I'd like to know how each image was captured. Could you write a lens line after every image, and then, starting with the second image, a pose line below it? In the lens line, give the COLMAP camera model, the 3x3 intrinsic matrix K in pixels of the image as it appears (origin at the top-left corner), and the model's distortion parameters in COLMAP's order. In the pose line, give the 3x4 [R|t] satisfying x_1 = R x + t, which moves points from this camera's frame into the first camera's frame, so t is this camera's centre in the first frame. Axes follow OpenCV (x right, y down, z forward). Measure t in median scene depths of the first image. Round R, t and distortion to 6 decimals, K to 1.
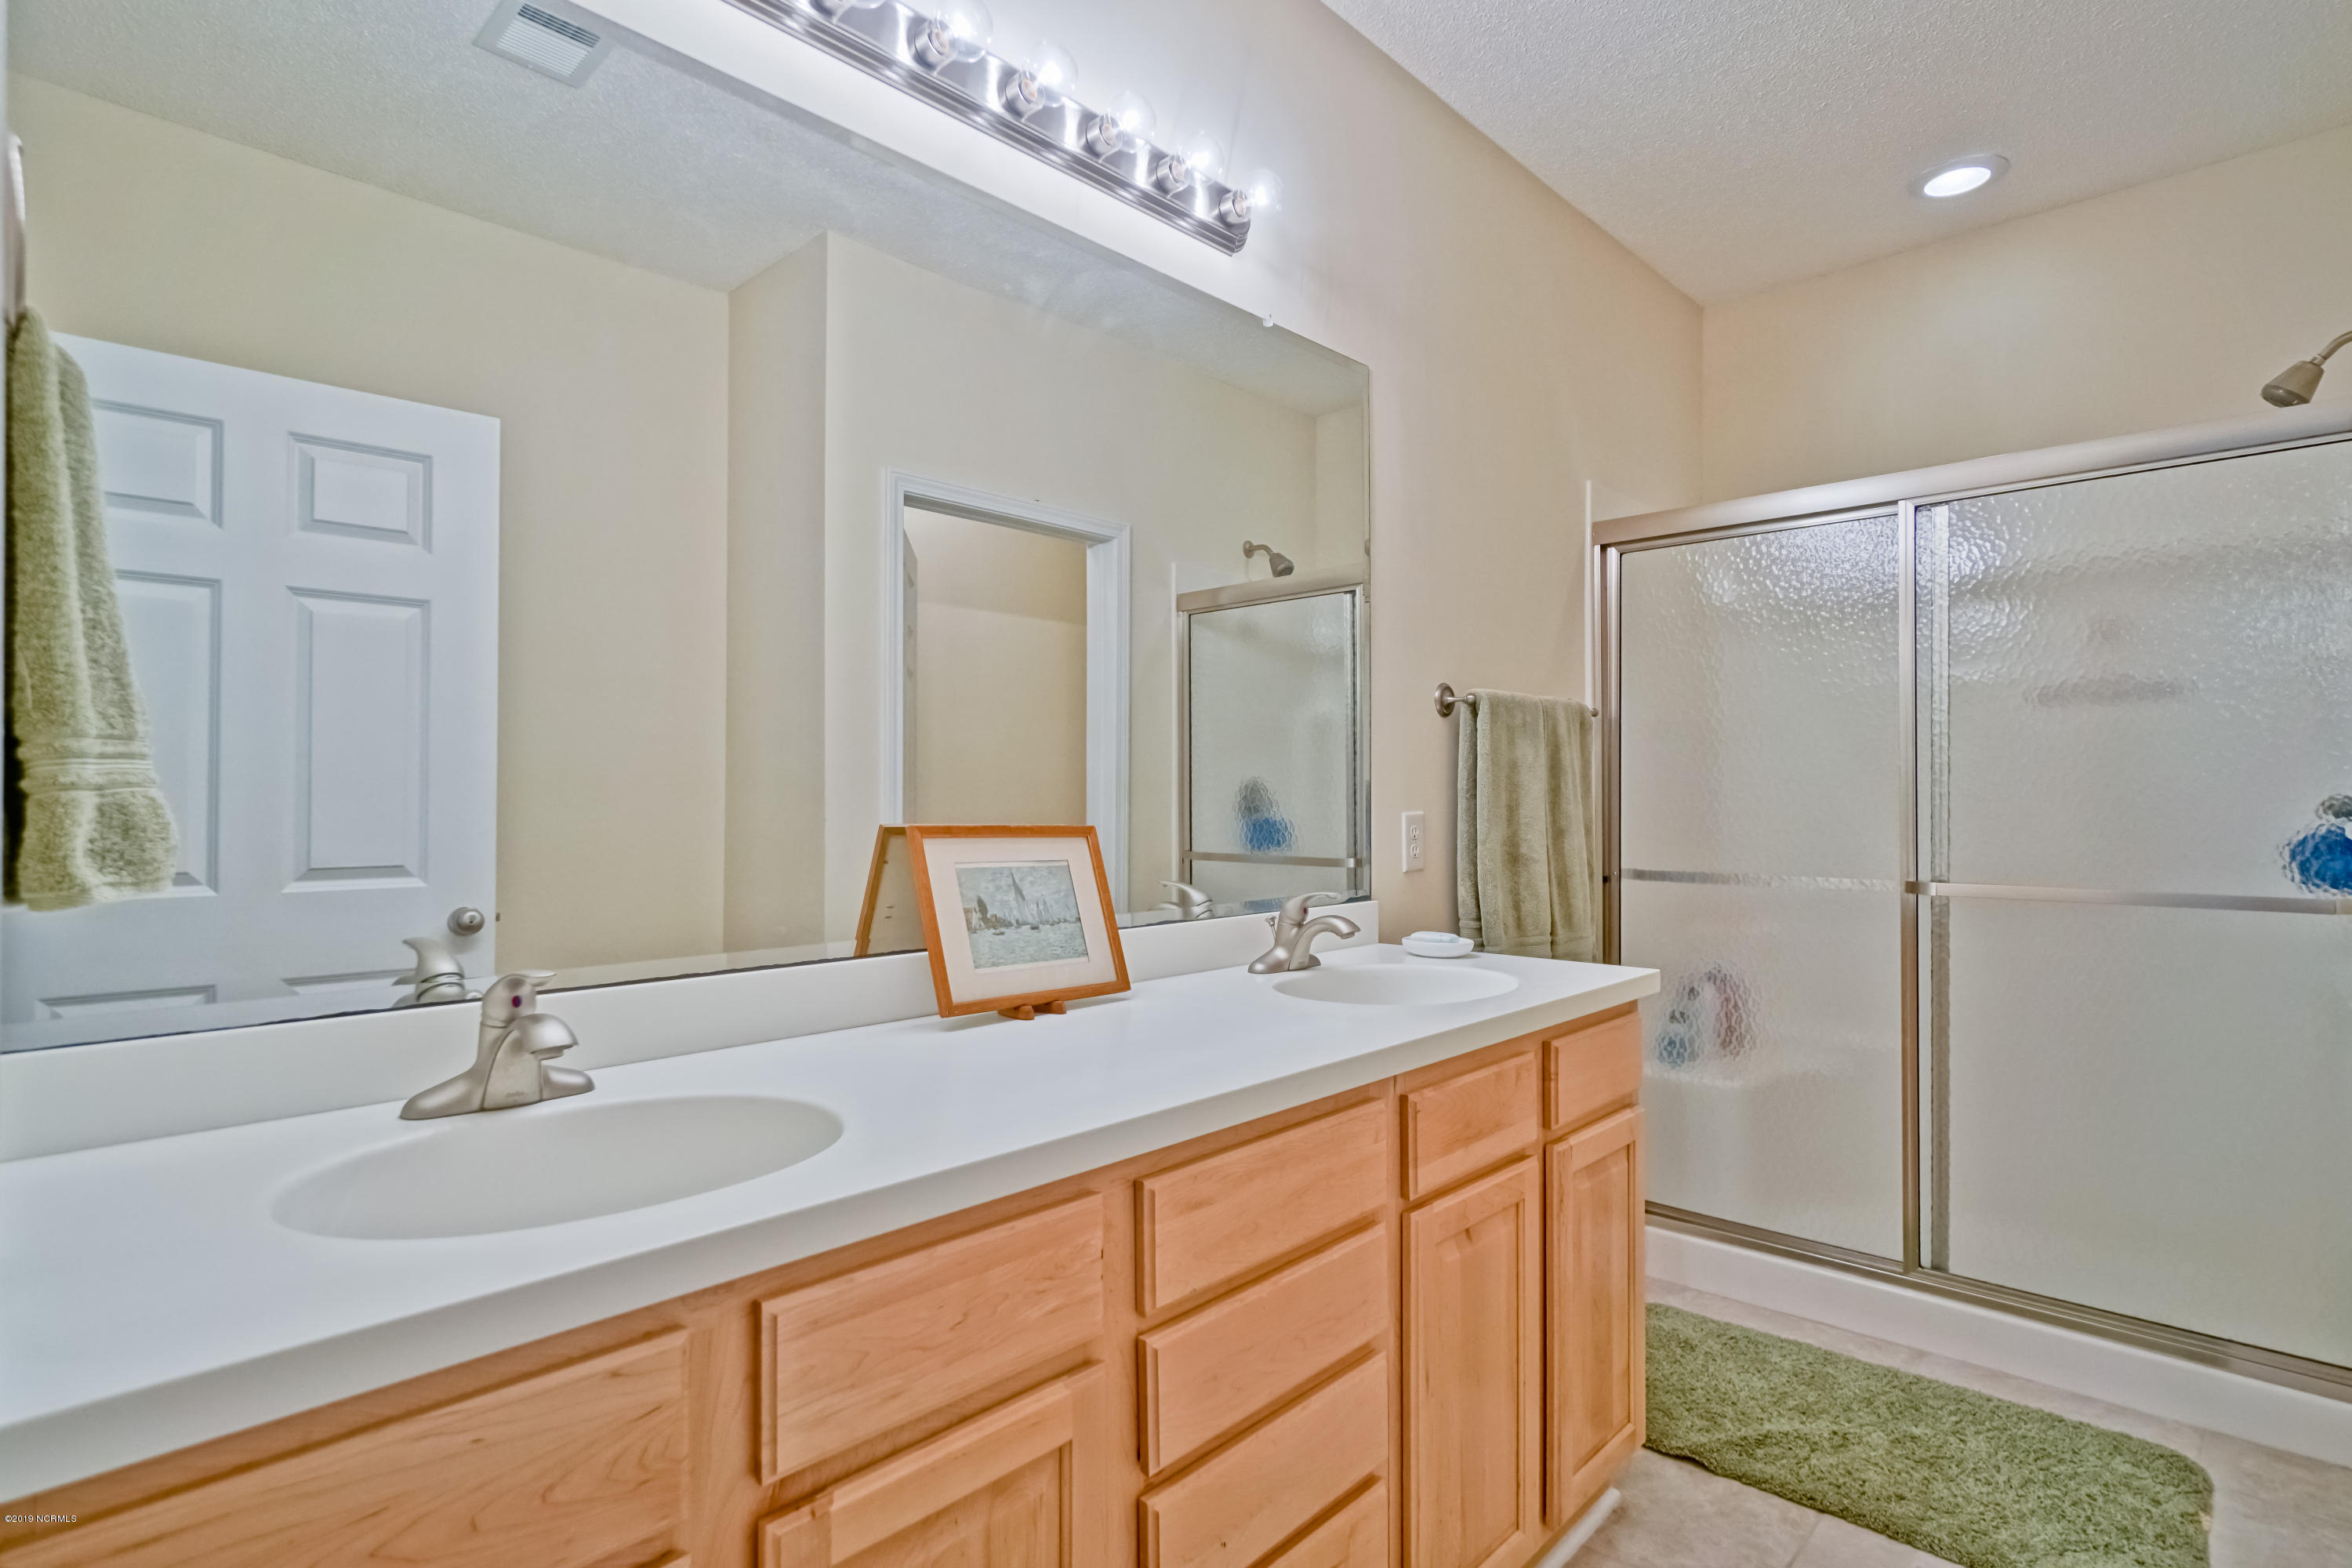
lens RADIAL K [[1240.3, 0, 1176.0], [0, 1240.3, 784.0], [0, 0, 1]] dist [-0.022079, -0.000446]
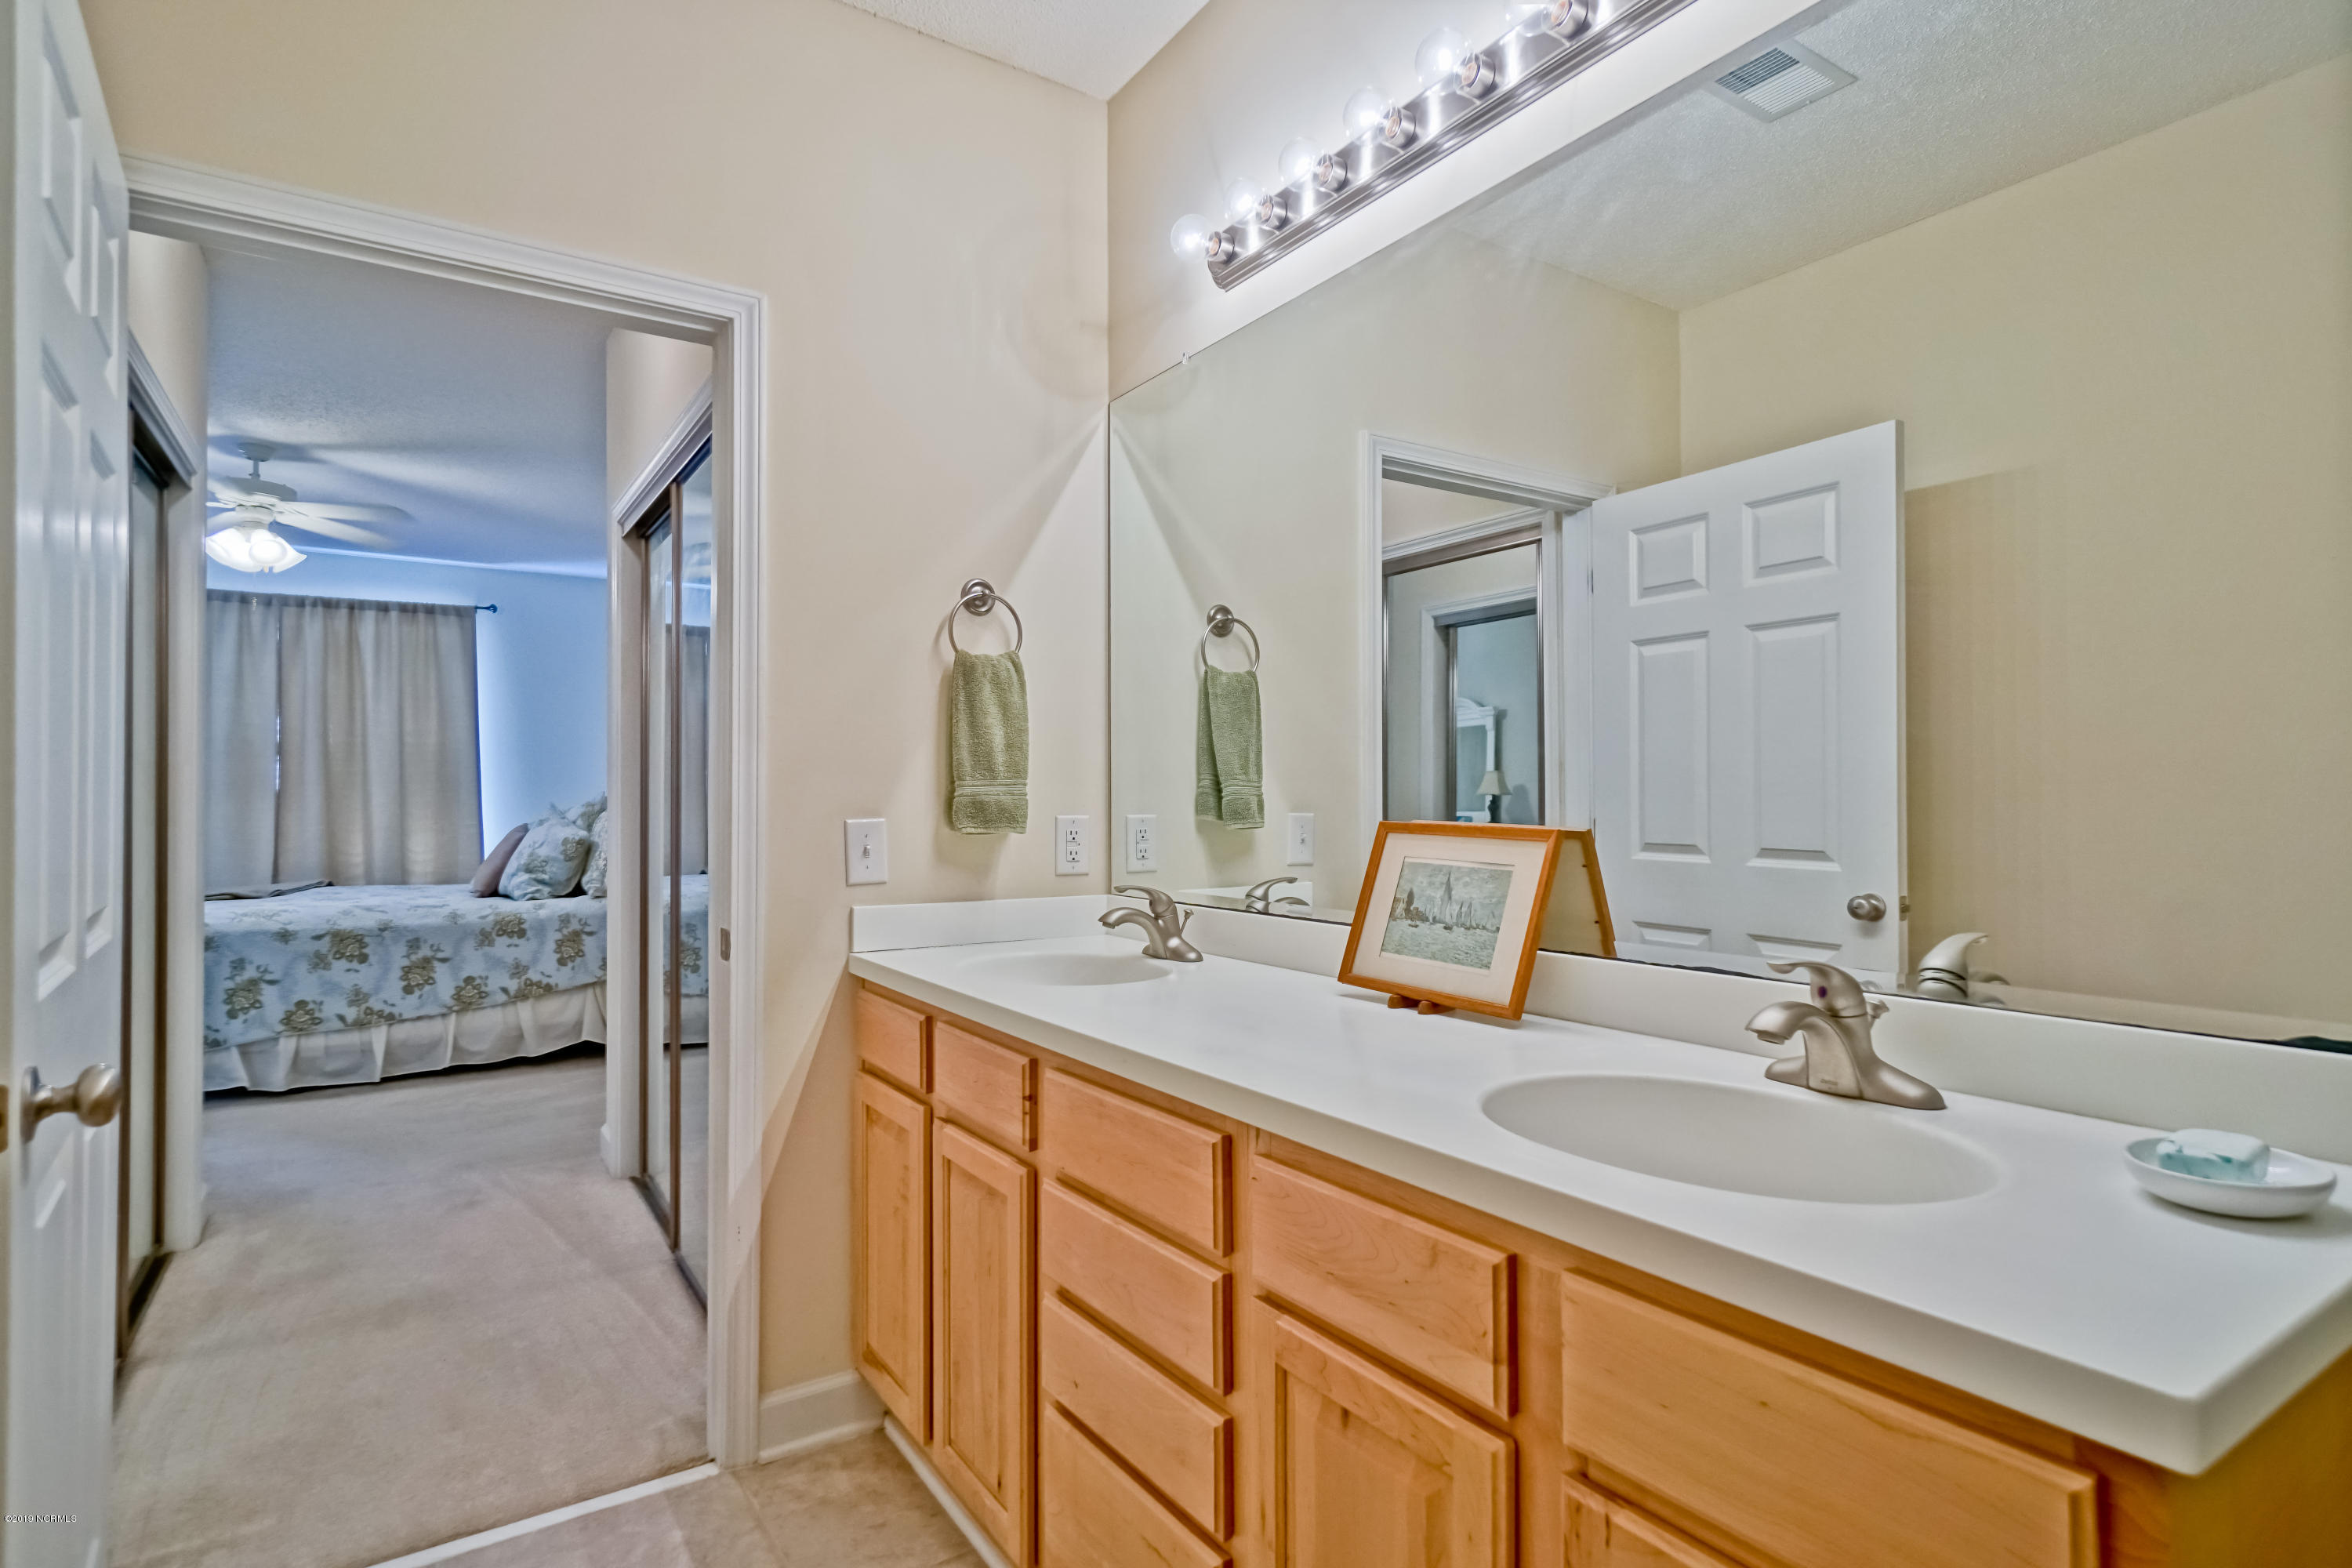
lens RADIAL K [[1240.3, 0, 1176.0], [0, 1240.3, 784.0], [0, 0, 1]] dist [-0.022079, -0.000446]
pose [[-0.258662, -0.000088, -0.965968, 0.918874], [0.014388, 0.999889, -0.003944, 0.000260], [0.965861, -0.014919, -0.258632, 1.056312]]
